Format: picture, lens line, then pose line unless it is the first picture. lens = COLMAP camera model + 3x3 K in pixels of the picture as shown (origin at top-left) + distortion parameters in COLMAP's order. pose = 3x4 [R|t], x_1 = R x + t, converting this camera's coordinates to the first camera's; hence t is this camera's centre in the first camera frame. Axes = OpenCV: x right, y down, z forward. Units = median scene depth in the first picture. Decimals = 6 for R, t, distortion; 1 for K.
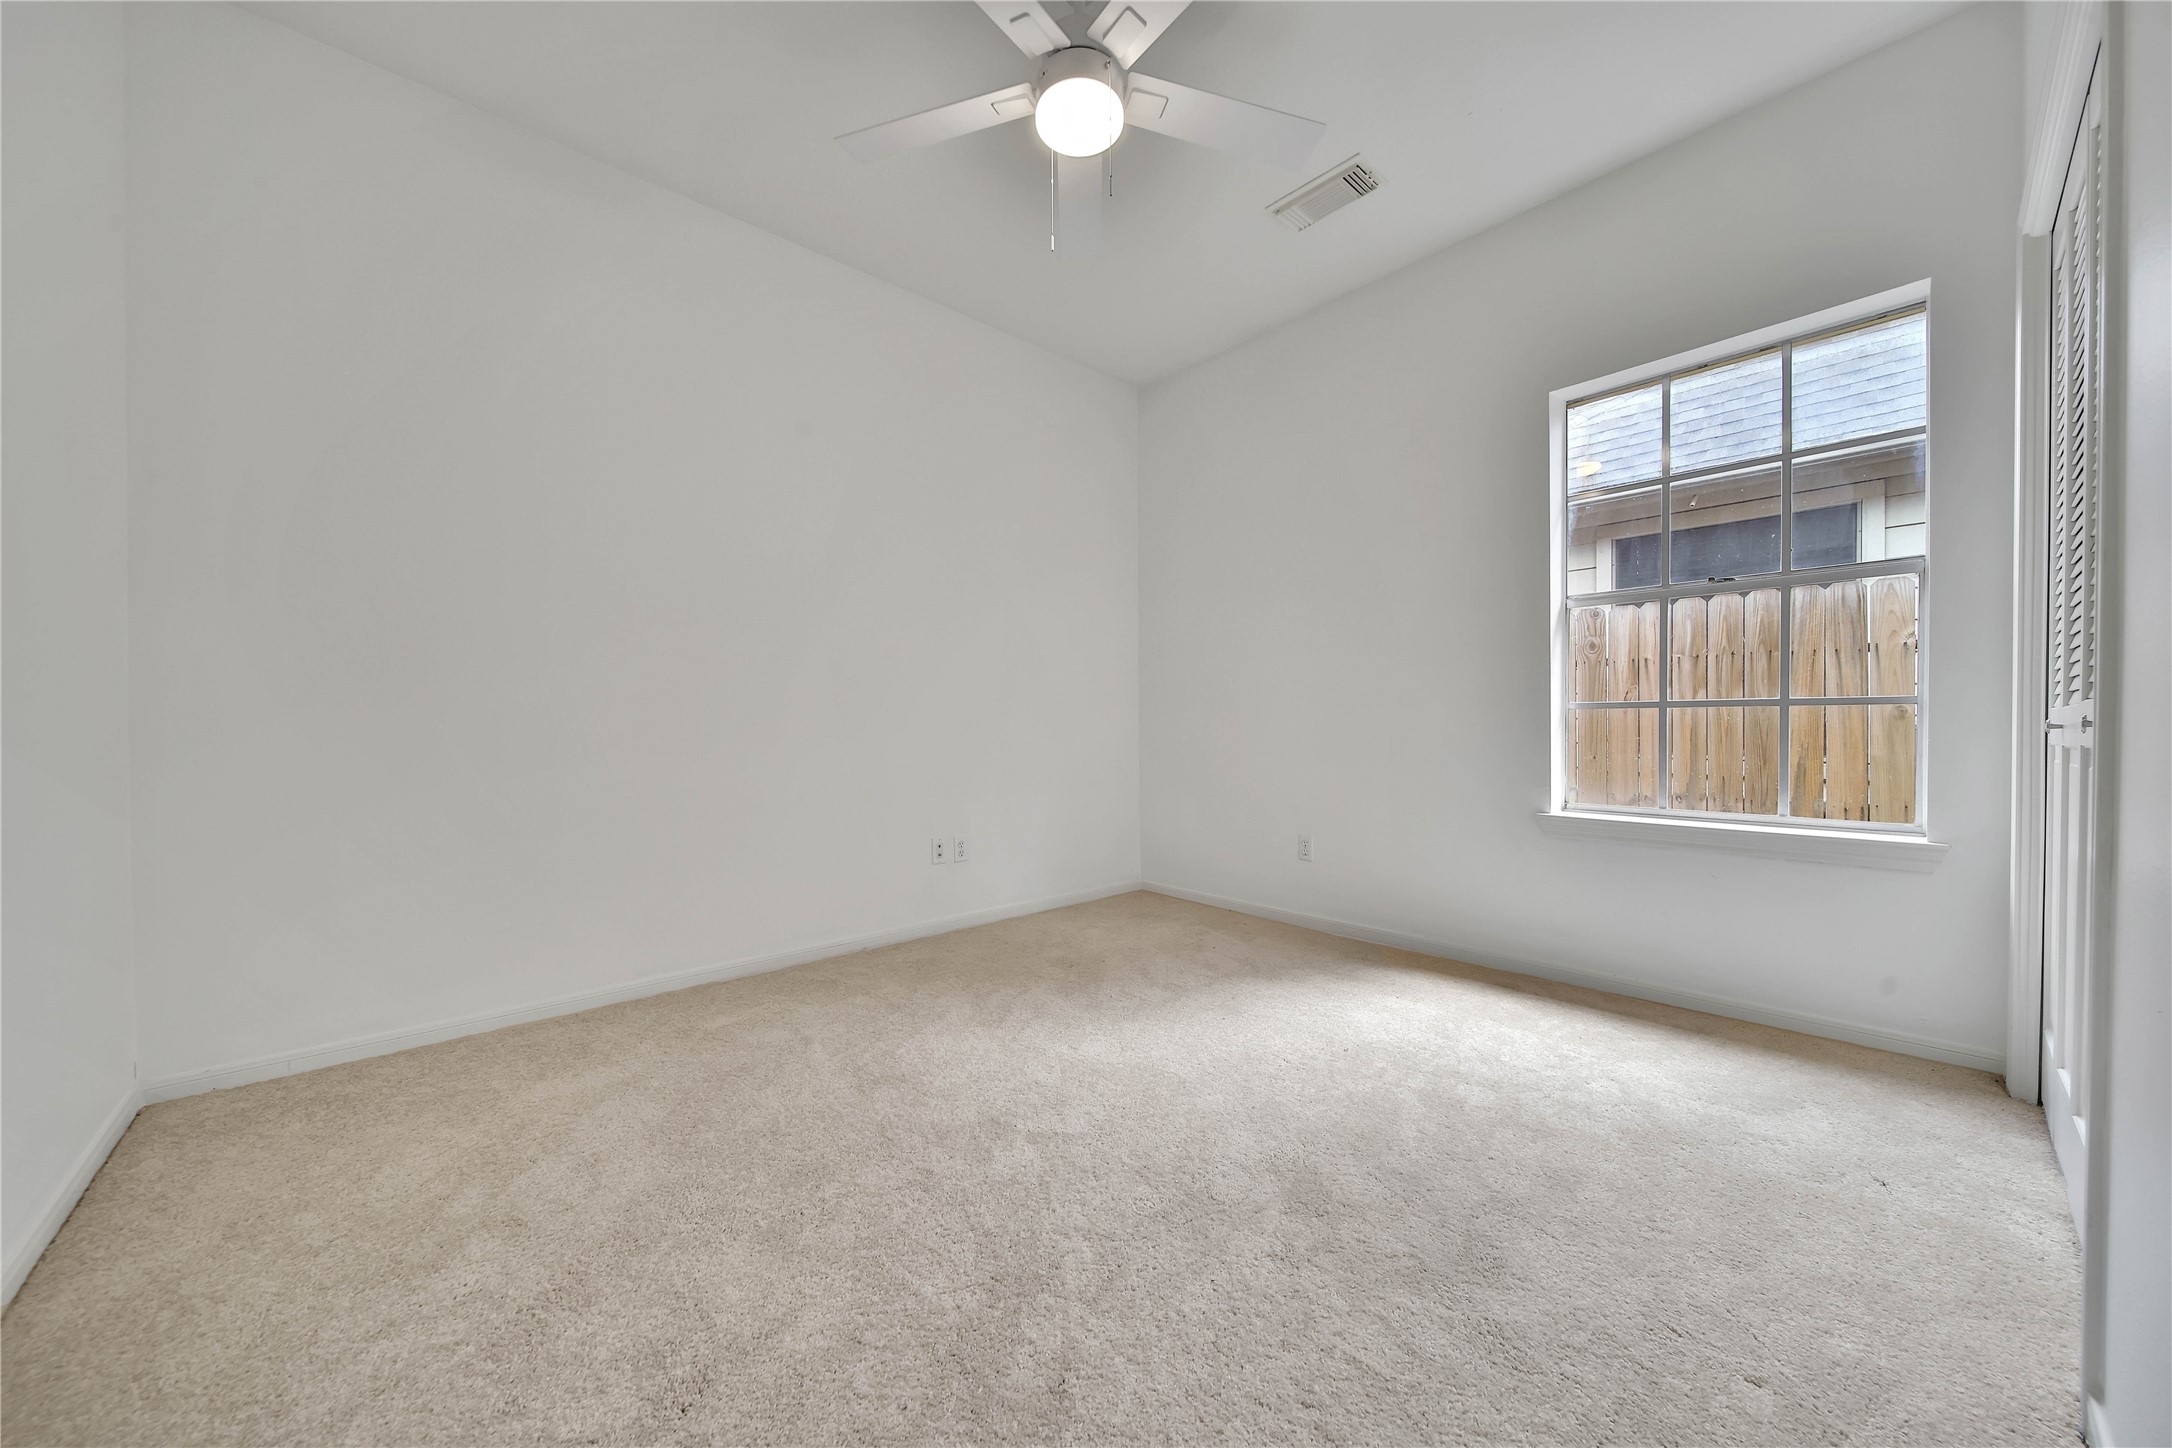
lens RADIAL K [[762.9, 0, 1081.5], [0, 762.9, 732.2], [0, 0, 1]] dist [-0.004593, 0.000044]
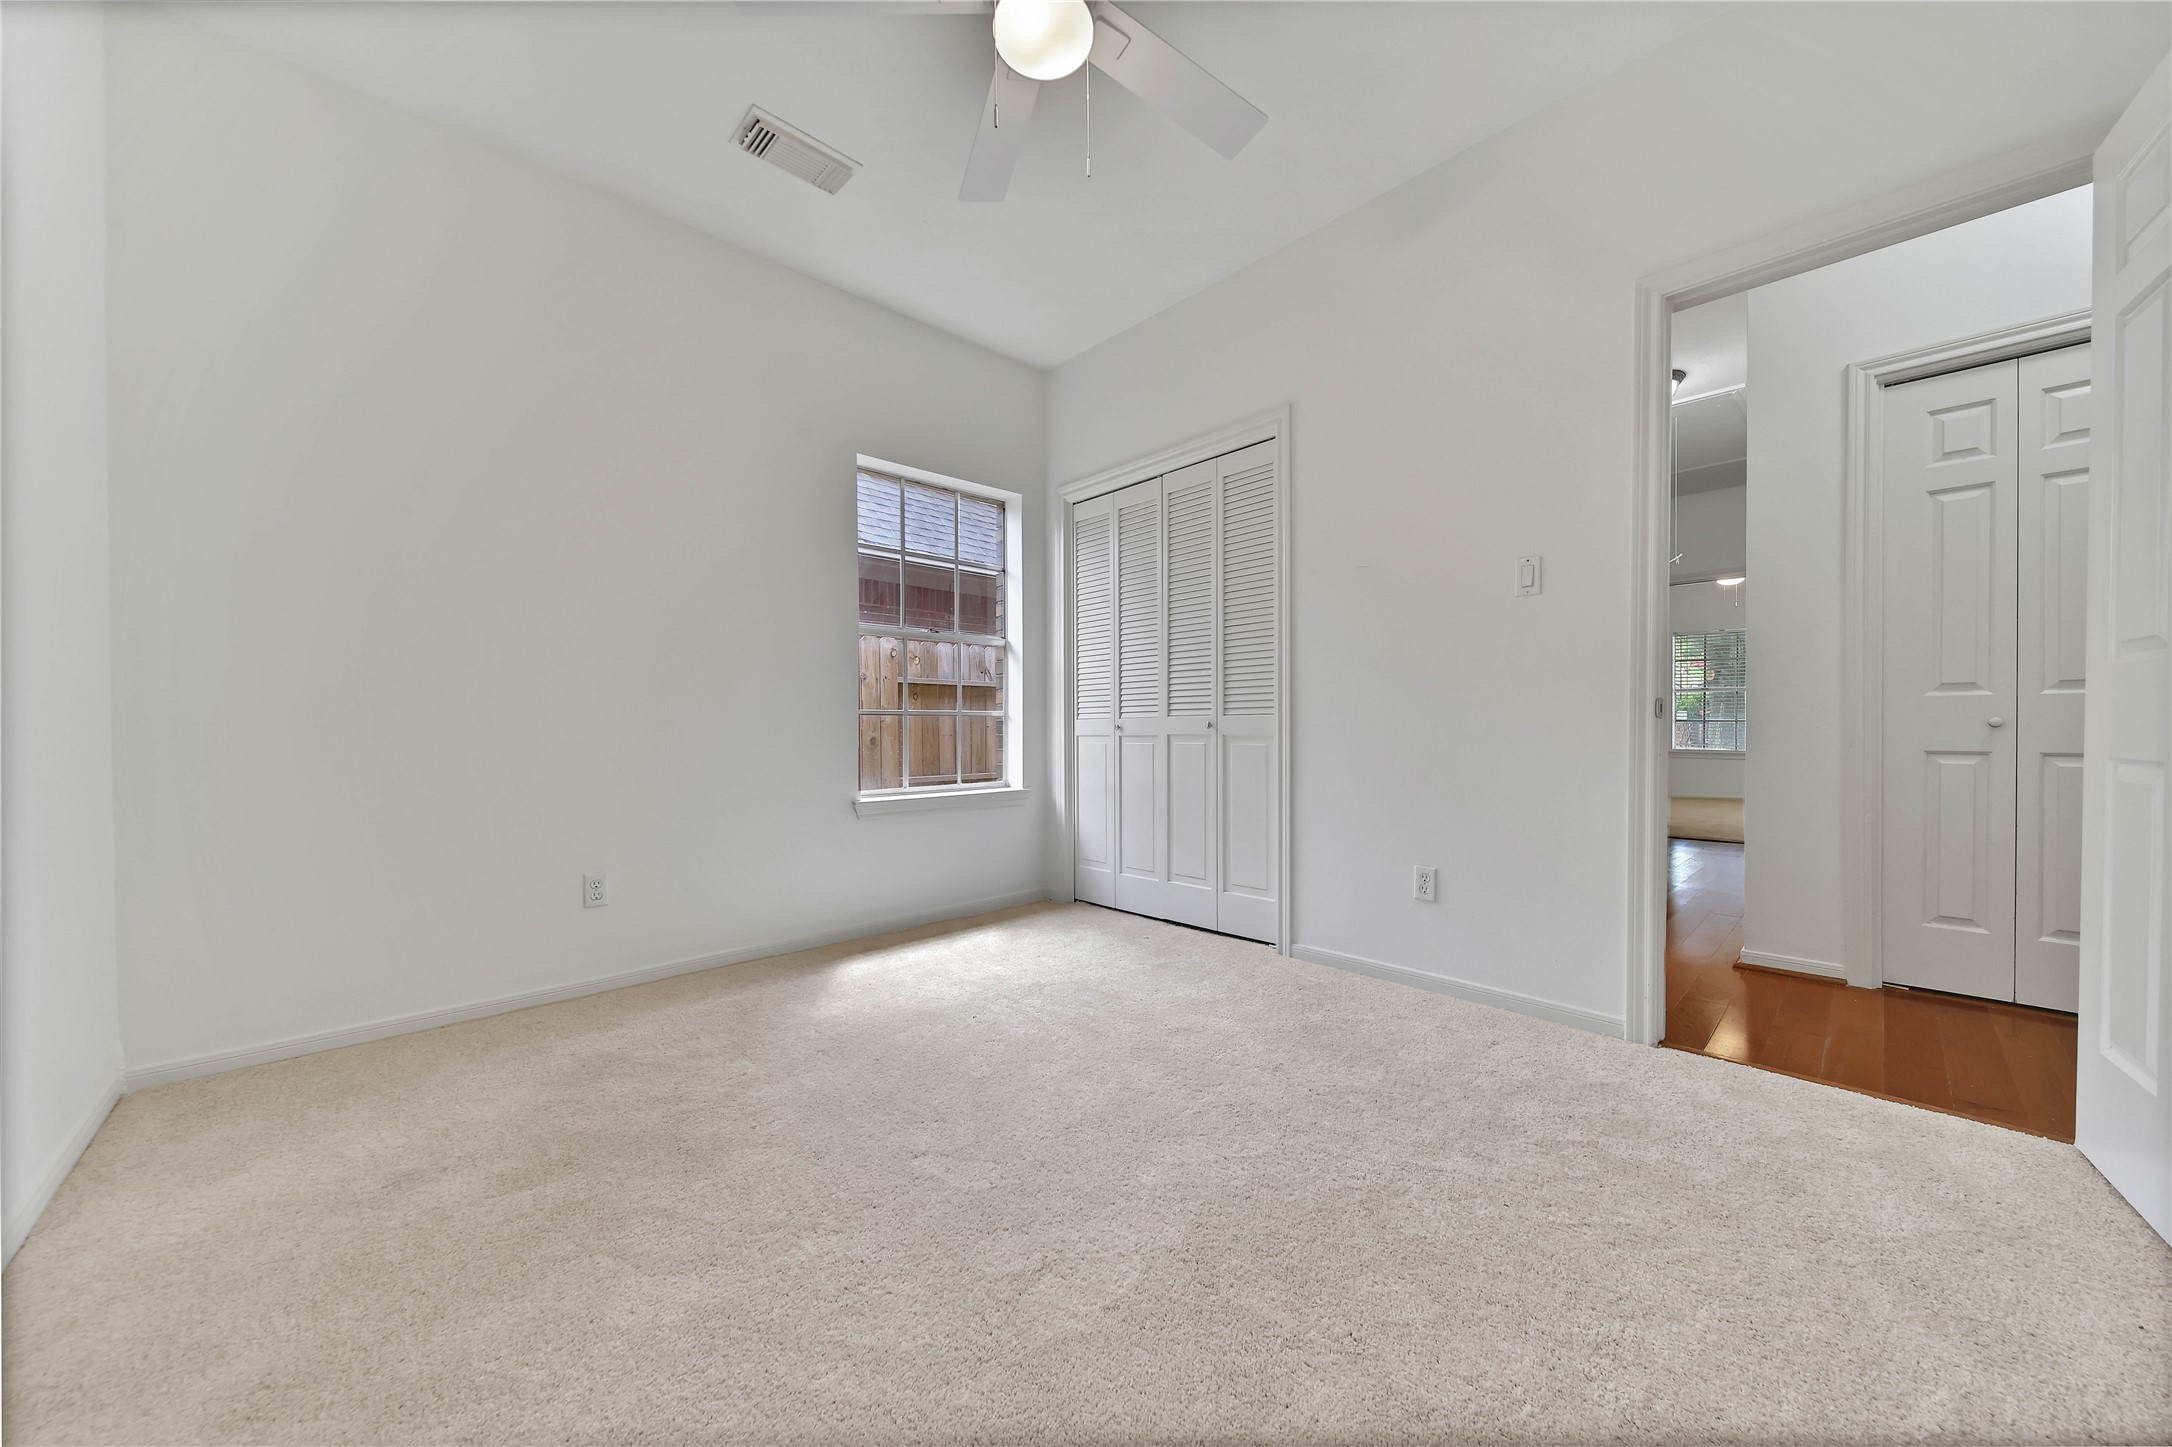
lens RADIAL K [[762.9, 0, 1081.5], [0, 762.9, 731.7], [0, 0, 1]] dist [-0.004593, 0.000044]
pose [[-0.045951, 0.003748, 0.998937, -0.624674], [0.017243, 0.999847, -0.002958, 0.006747], [-0.998795, 0.017088, -0.046008, 0.716928]]
